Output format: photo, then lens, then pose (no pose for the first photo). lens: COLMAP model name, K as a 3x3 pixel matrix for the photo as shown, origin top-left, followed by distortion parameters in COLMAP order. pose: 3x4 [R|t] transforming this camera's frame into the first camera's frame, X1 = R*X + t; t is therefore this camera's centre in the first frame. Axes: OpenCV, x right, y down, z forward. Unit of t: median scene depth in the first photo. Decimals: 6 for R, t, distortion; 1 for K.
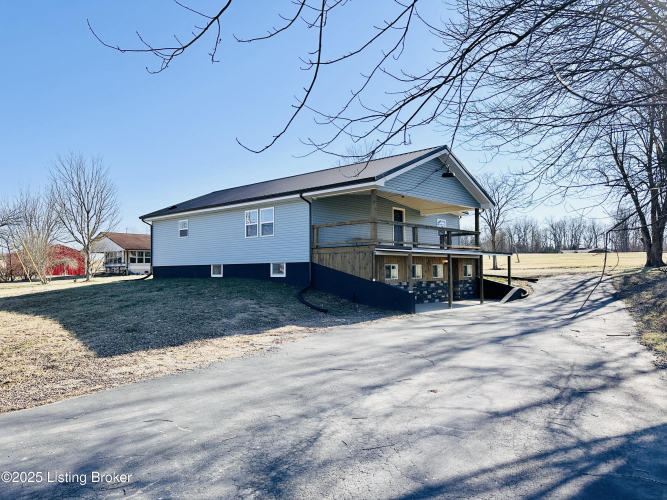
lens RADIAL K [[472.2, 0, 330.3], [0, 472.2, 247.6], [0, 0, 1]] dist [0.050328, -0.048520]
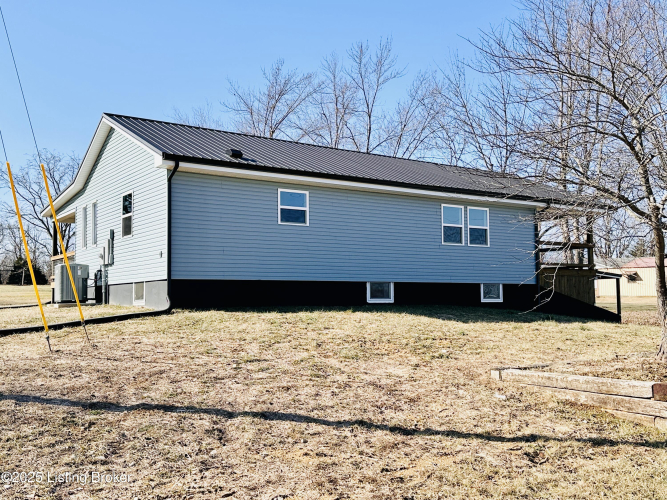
lens RADIAL K [[692.0, 0, 334.6], [0, 692.0, 251.2], [0, 0, 1]] dist [0.062062, 0.000000]
pose [[0.250094, 0.066674, 0.965923, -1.234405], [-0.052301, 0.997100, -0.055285, 0.054478], [-0.966808, -0.036693, 0.252855, 0.954049]]
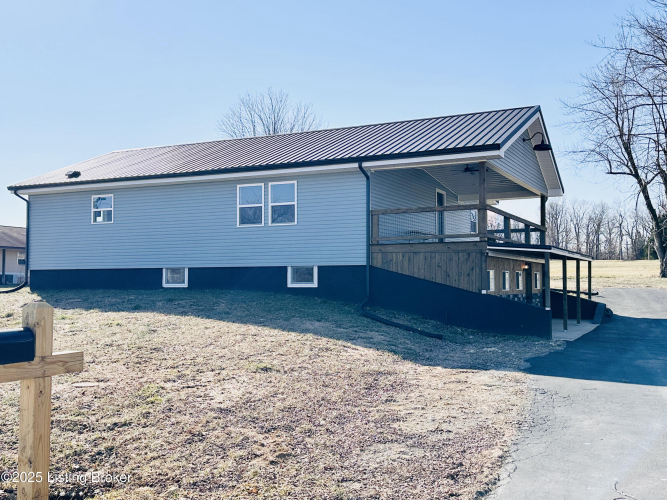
lens RADIAL K [[692.0, 0, 334.0], [0, 692.0, 248.1], [0, 0, 1]] dist [0.062062, 0.000000]
pose [[0.963757, 0.019971, 0.266033, -0.322886], [-0.019505, 0.999800, -0.004396, 0.010679], [-0.266068, -0.000953, 0.963954, 0.058182]]
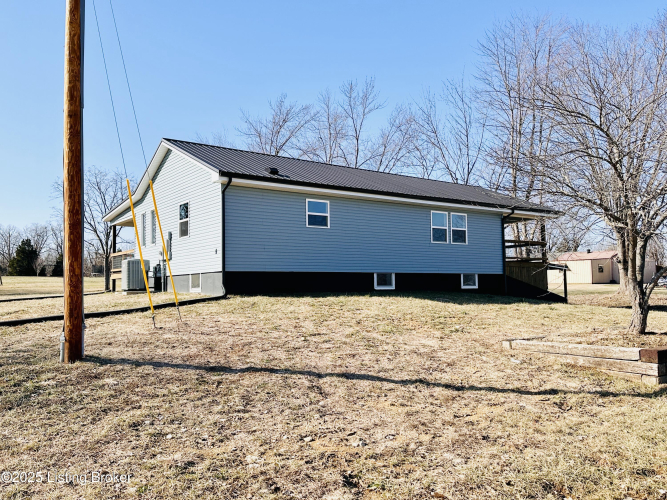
lens RADIAL K [[561.7, 0, 331.1], [0, 561.7, 247.6], [0, 0, 1]] dist [0.062369, -0.055481]
pose [[0.225953, 0.067115, 0.971823, -1.264078], [-0.047524, 0.997195, -0.057818, 0.057806], [-0.972978, -0.033120, 0.228509, 1.002762]]
